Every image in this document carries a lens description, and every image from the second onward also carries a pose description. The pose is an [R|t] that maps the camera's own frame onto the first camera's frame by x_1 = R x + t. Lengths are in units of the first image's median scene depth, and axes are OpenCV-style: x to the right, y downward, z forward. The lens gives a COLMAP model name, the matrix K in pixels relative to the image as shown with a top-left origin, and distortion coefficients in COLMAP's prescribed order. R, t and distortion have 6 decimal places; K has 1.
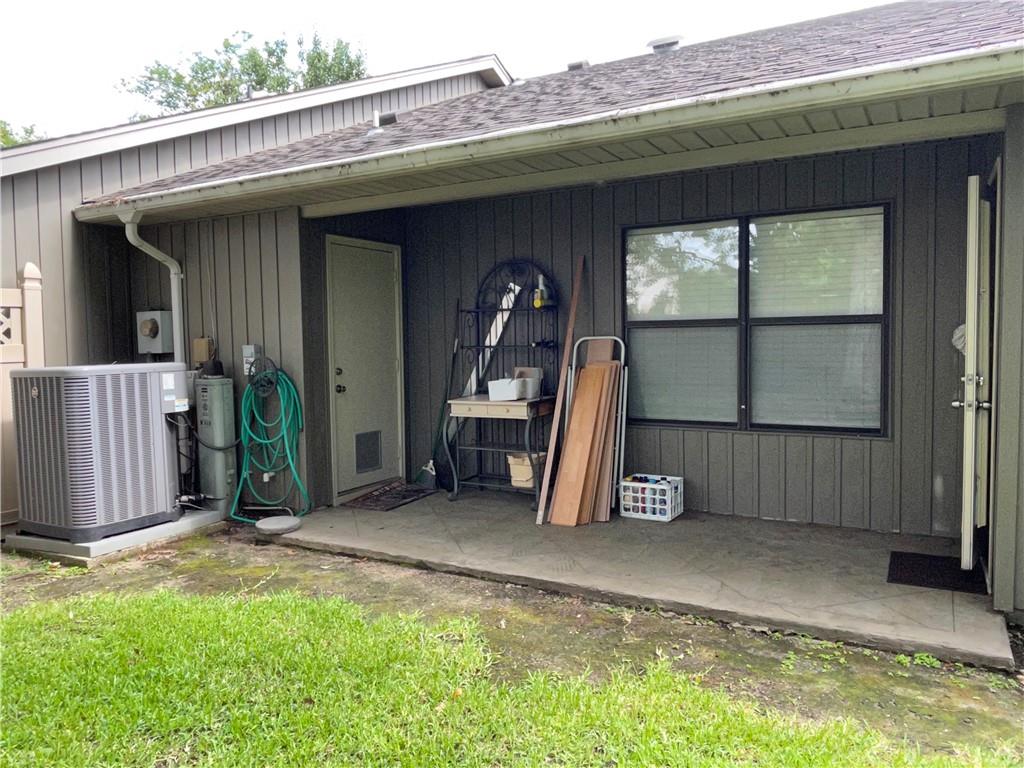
lens RADIAL K [[743.5, 0, 513.2], [0, 743.5, 379.1], [0, 0, 1]] dist [0.006151, -0.001267]
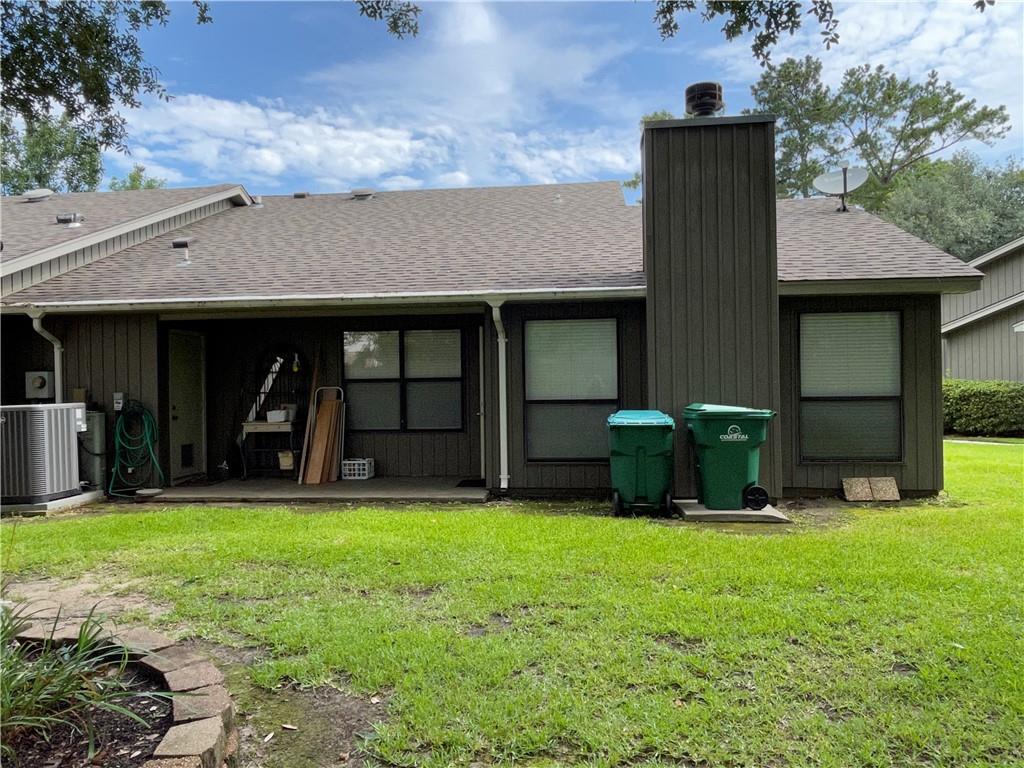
lens RADIAL K [[743.5, 0, 513.2], [0, 743.5, 379.1], [0, 0, 1]] dist [0.006151, -0.001267]
pose [[0.922740, 0.001621, 0.385420, -0.185865], [0.021885, 0.998157, -0.056596, 0.040754], [-0.384802, 0.060658, 0.921004, -0.944236]]
